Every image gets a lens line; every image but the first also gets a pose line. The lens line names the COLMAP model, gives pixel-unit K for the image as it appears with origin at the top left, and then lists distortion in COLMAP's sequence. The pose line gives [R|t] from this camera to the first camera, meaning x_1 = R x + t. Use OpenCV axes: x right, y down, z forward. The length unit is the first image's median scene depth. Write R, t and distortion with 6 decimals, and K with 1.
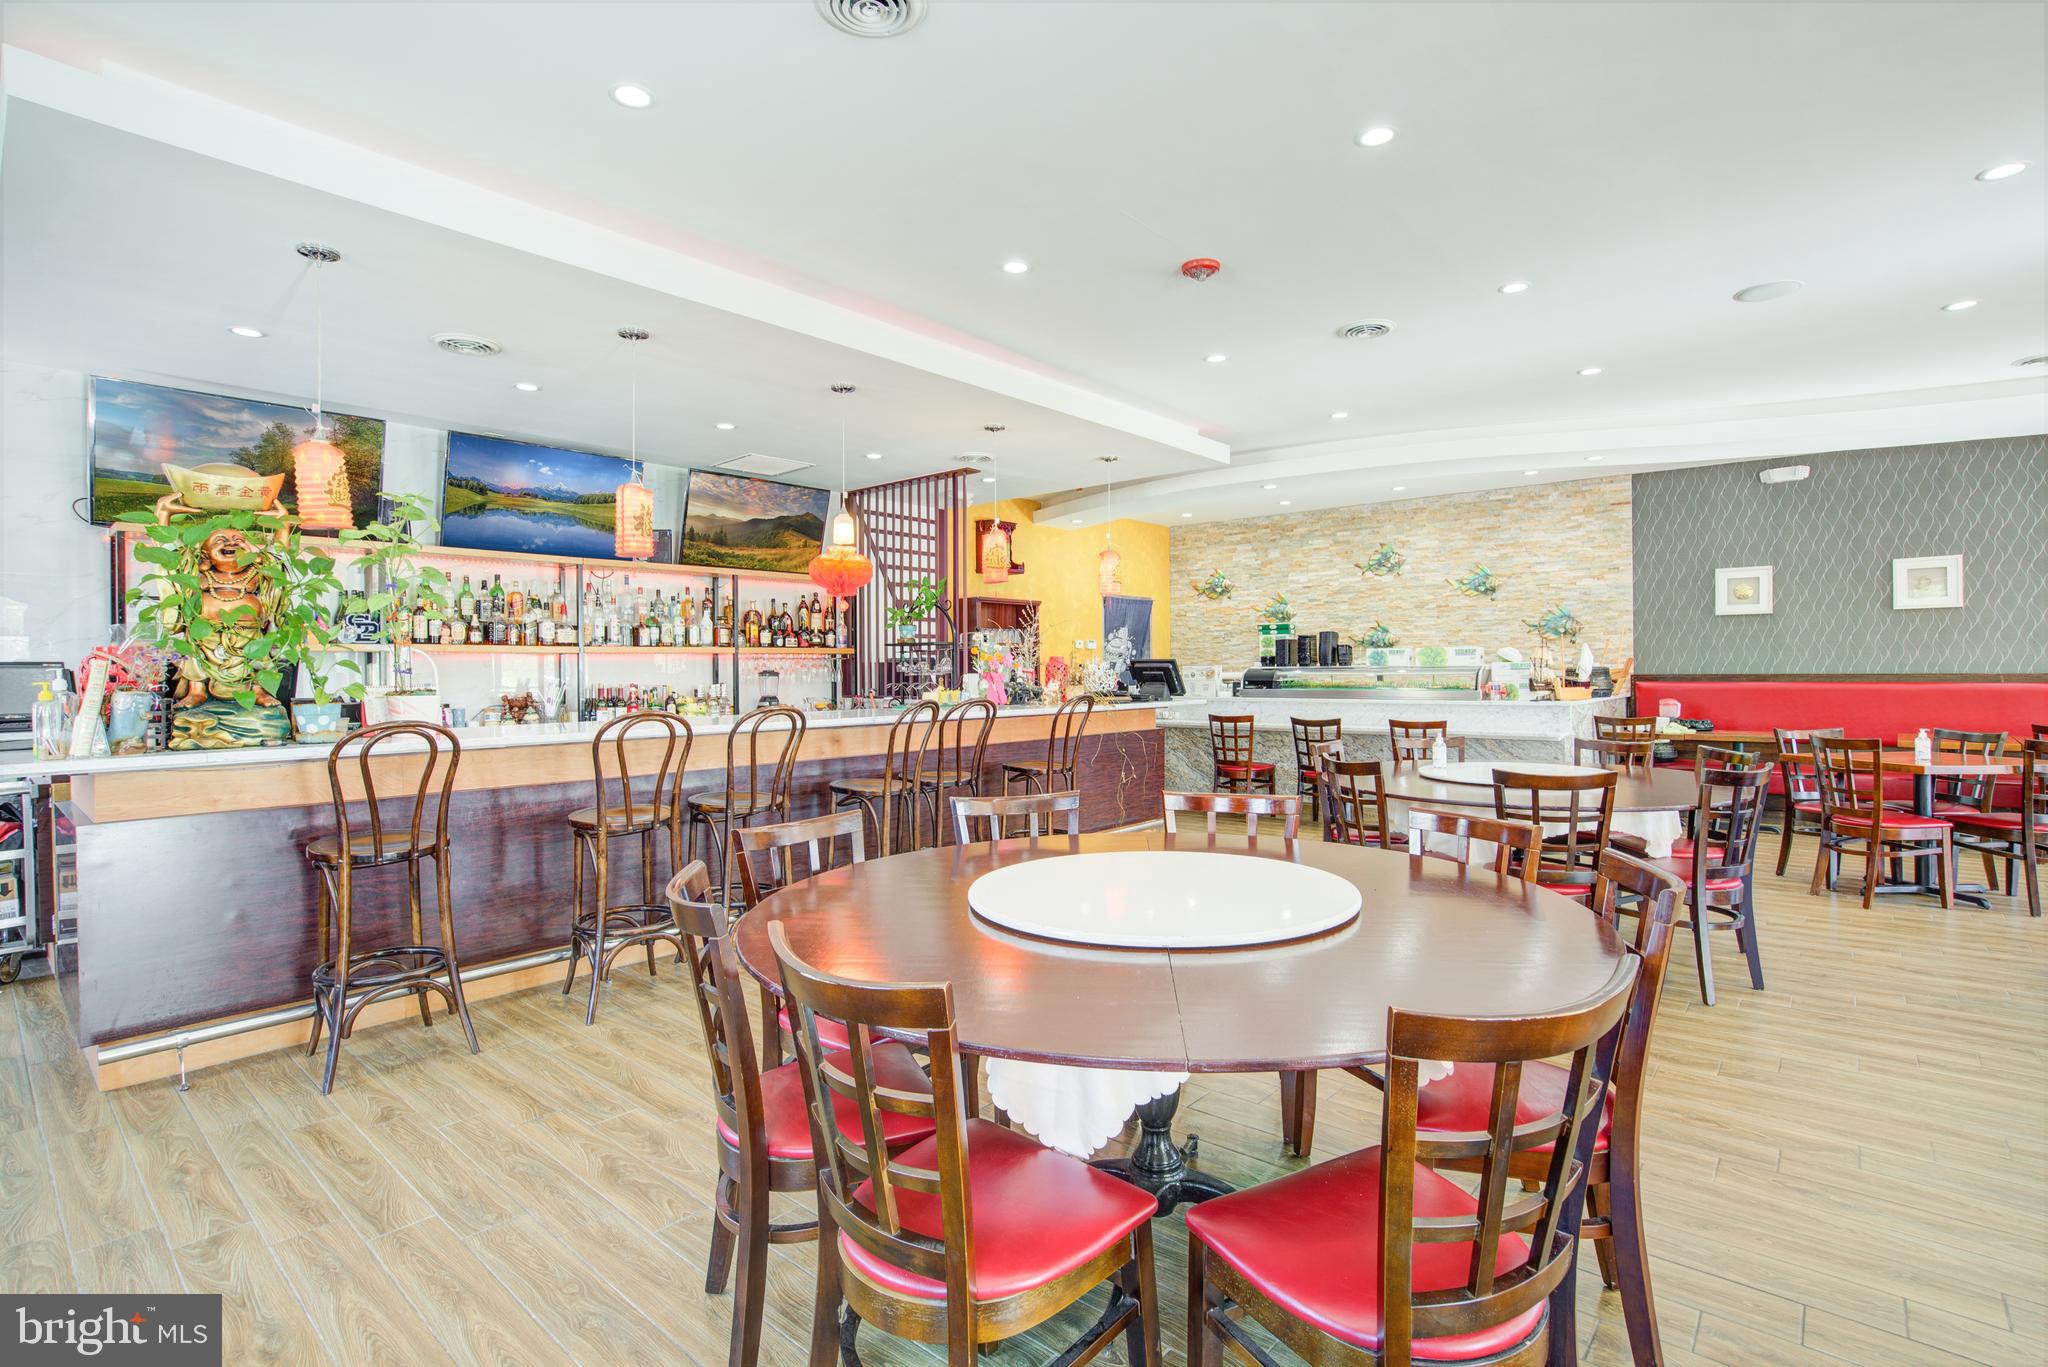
lens RADIAL K [[977.0, 0, 1018.7], [0, 977.0, 672.3], [0, 0, 1]] dist [-0.051615, 0.020238]
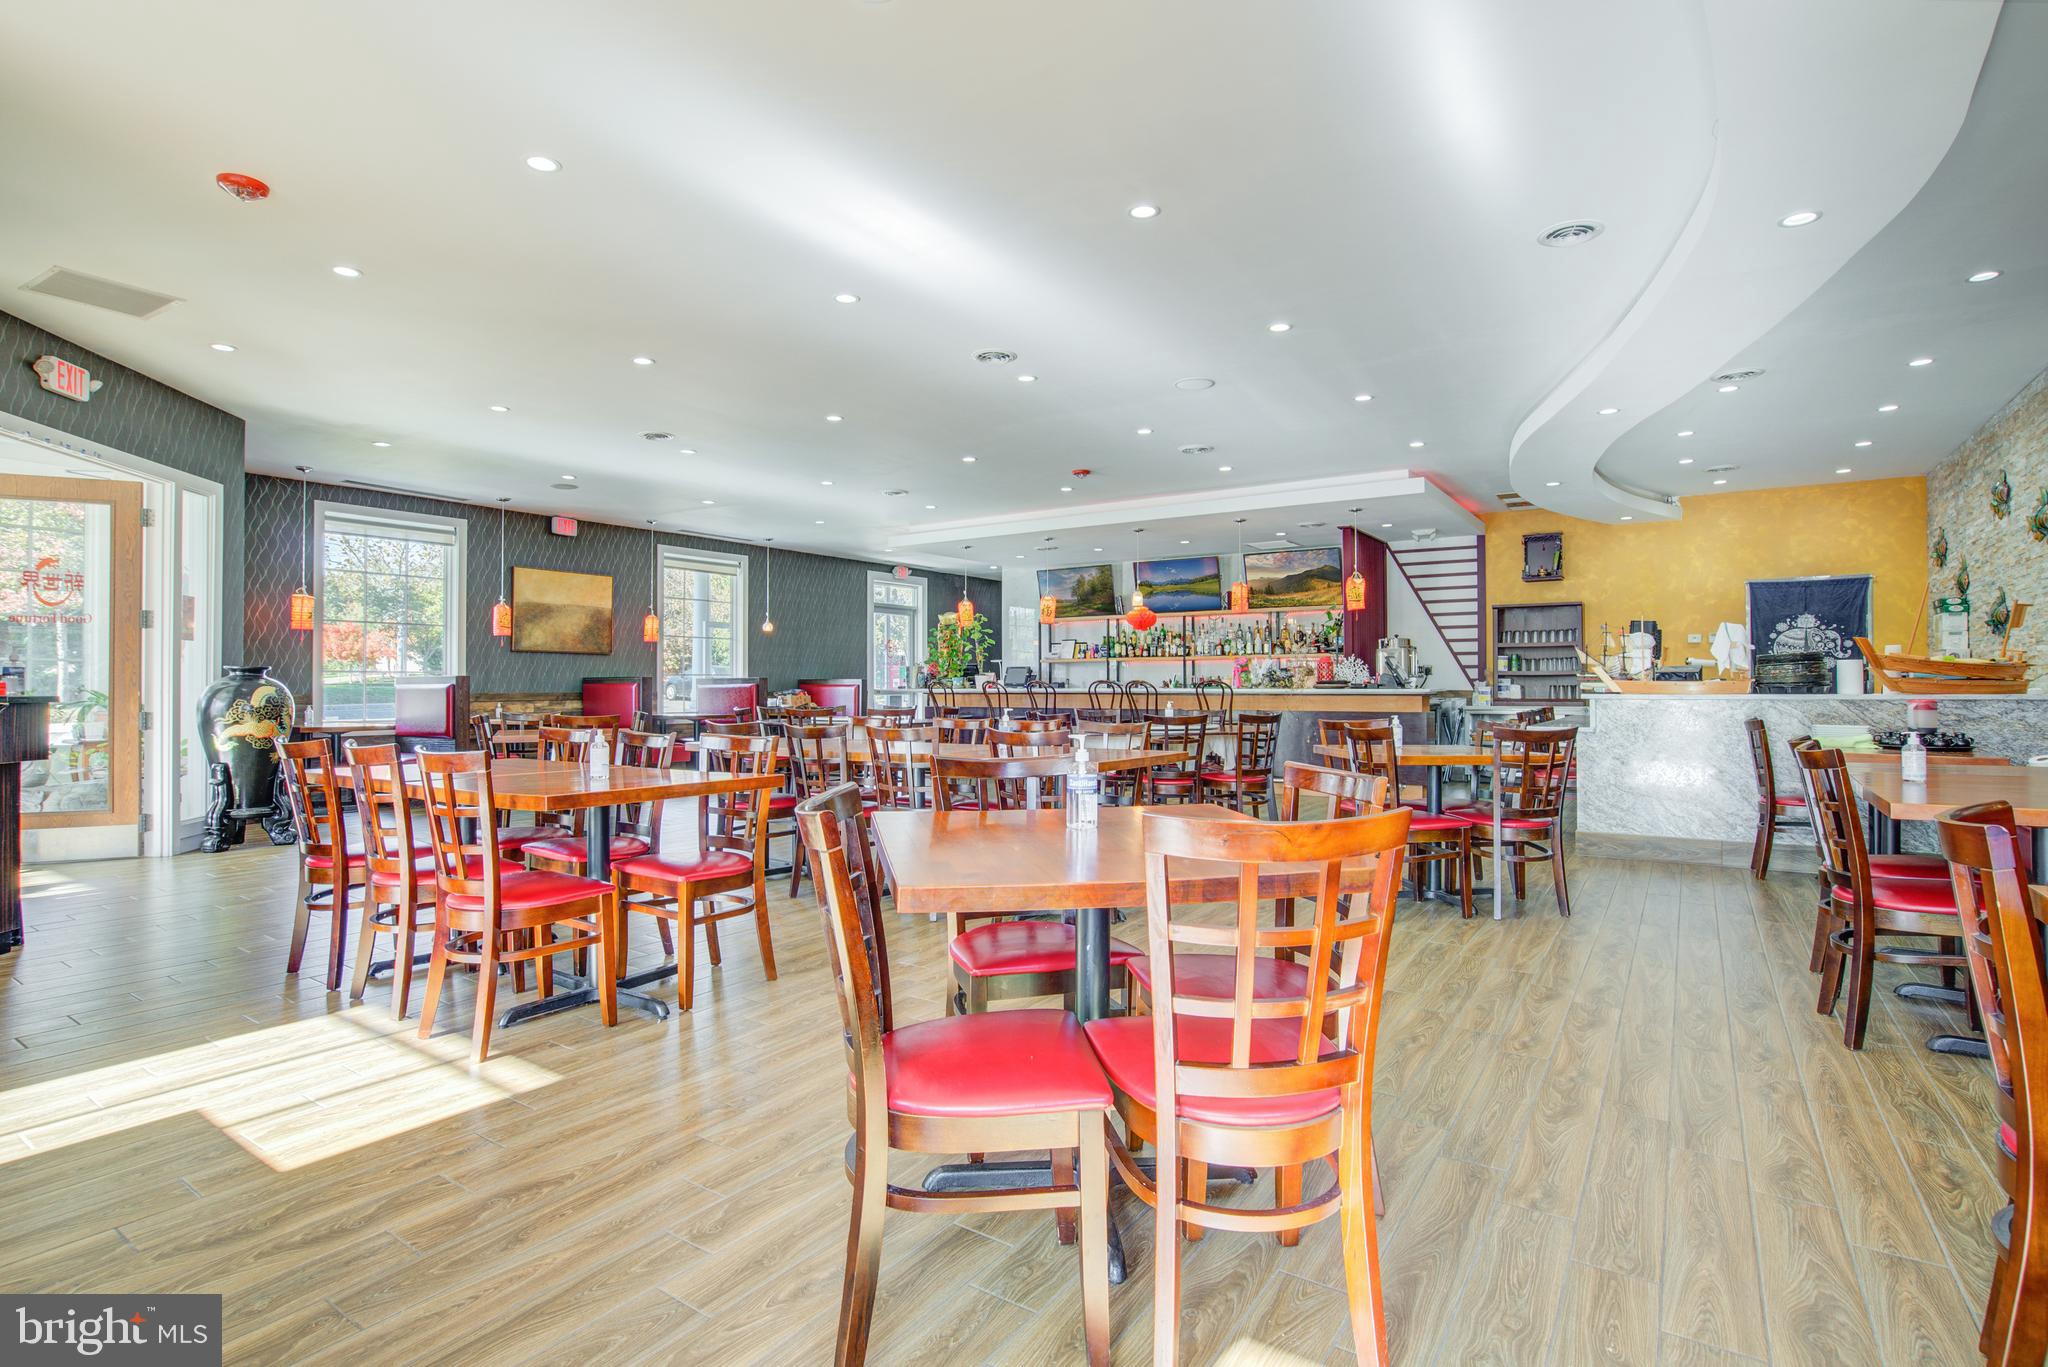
lens RADIAL K [[977.0, 0, 1027.1], [0, 977.0, 679.5], [0, 0, 1]] dist [-0.051615, 0.020238]
pose [[0.141472, 0.003687, -0.989935, 1.120547], [-0.000582, 0.999993, 0.003641, 0.010835], [0.989942, 0.000061, 0.141473, 0.284593]]
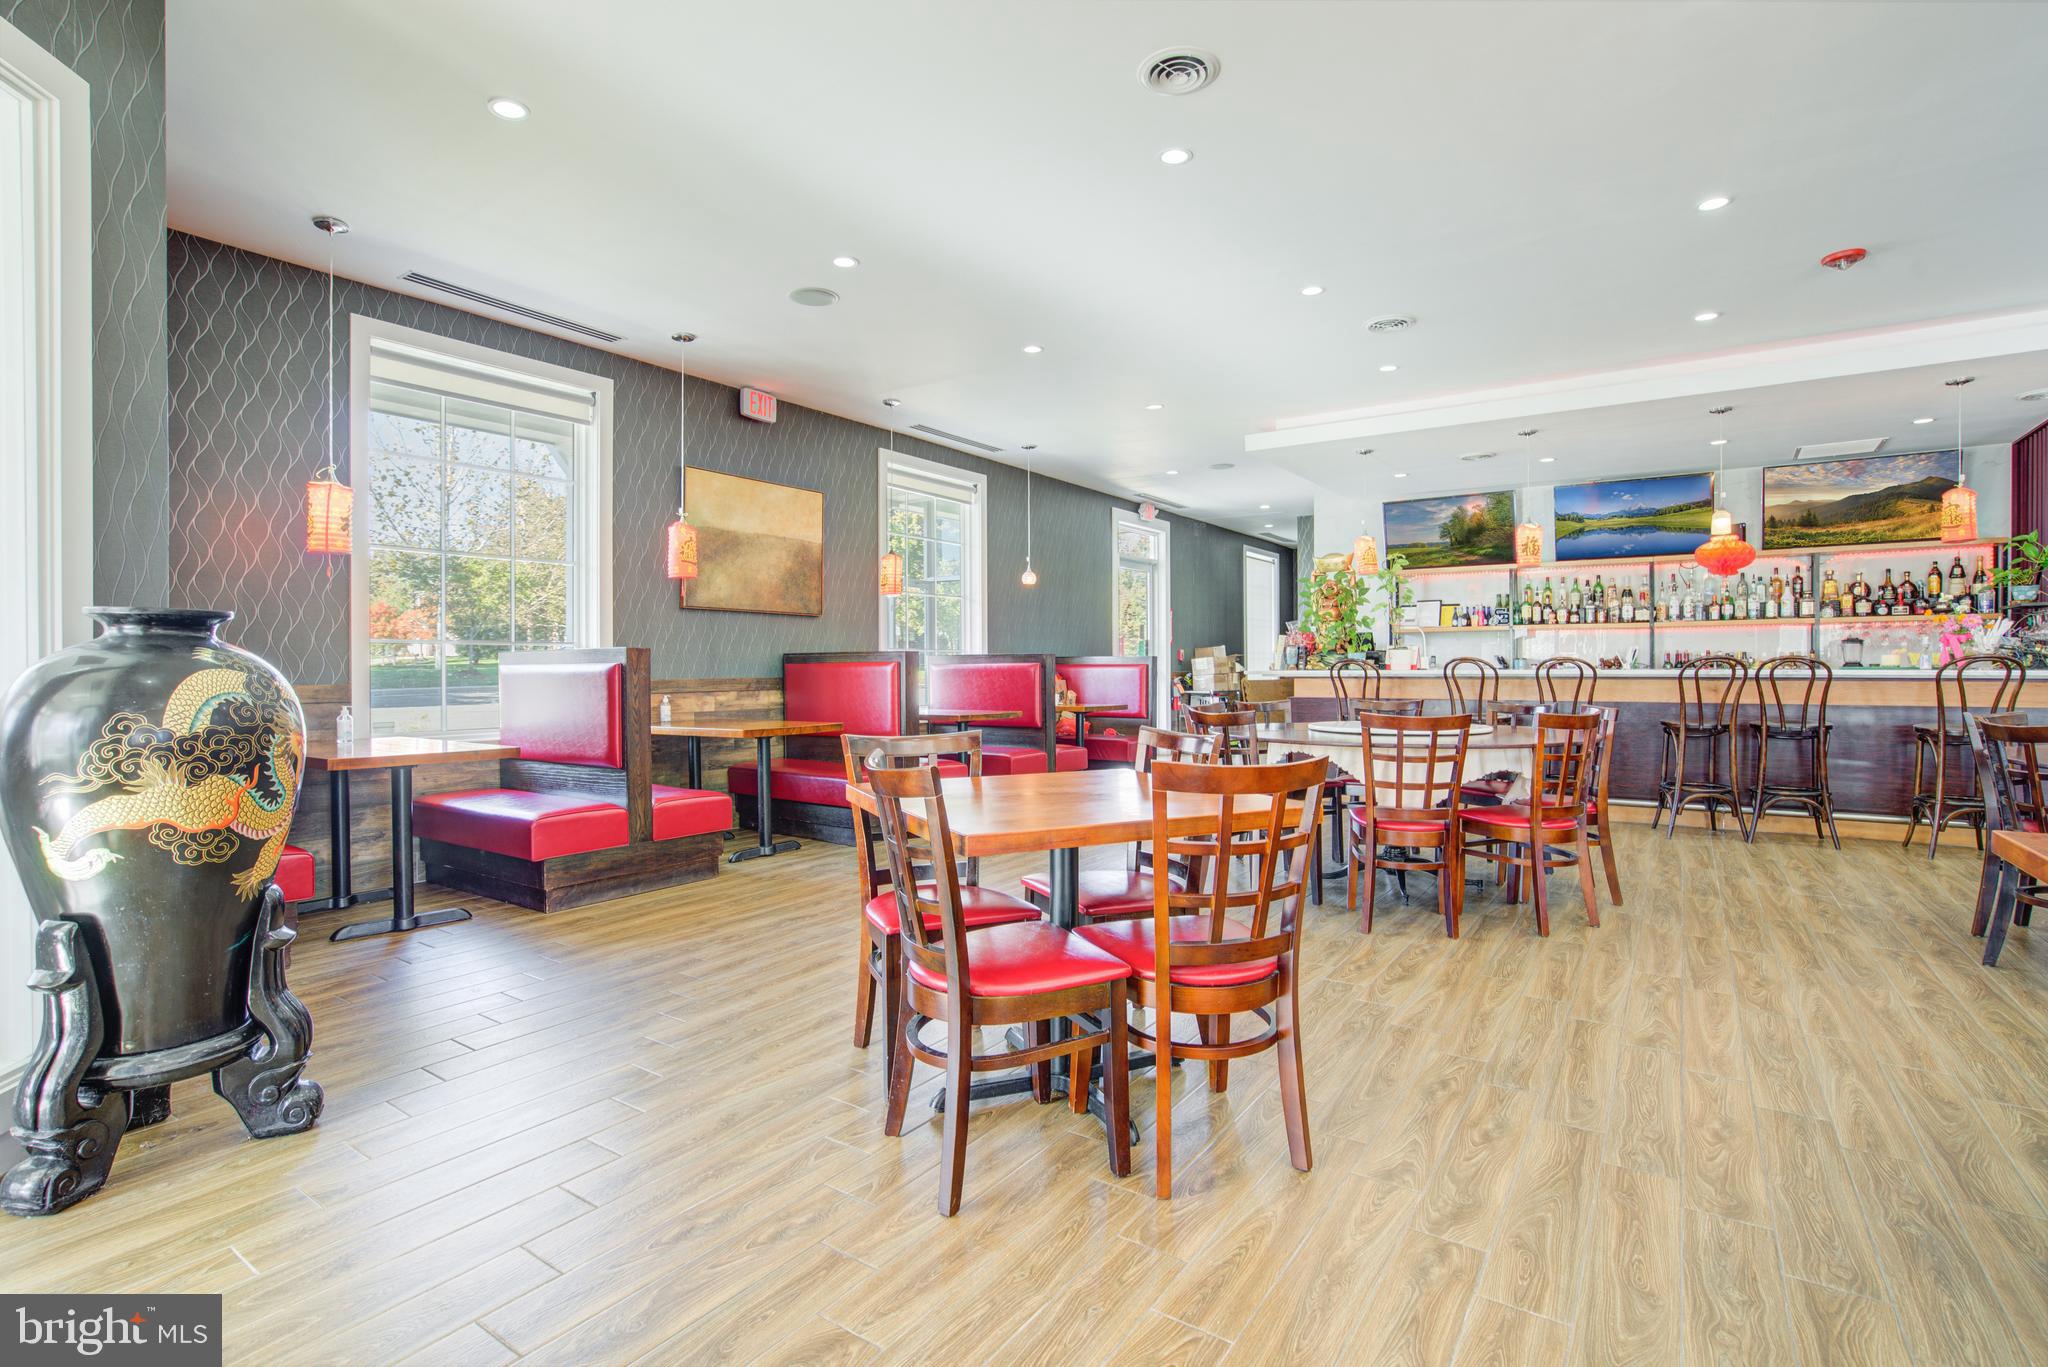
lens RADIAL K [[977.0, 0, 1030.5], [0, 977.0, 669.2], [0, 0, 1]] dist [-0.051615, 0.020238]
pose [[0.122183, 0.012216, -0.992432, 0.570018], [0.000086, 0.999924, 0.012319, 0.016382], [0.992508, -0.001591, 0.122173, -0.020496]]
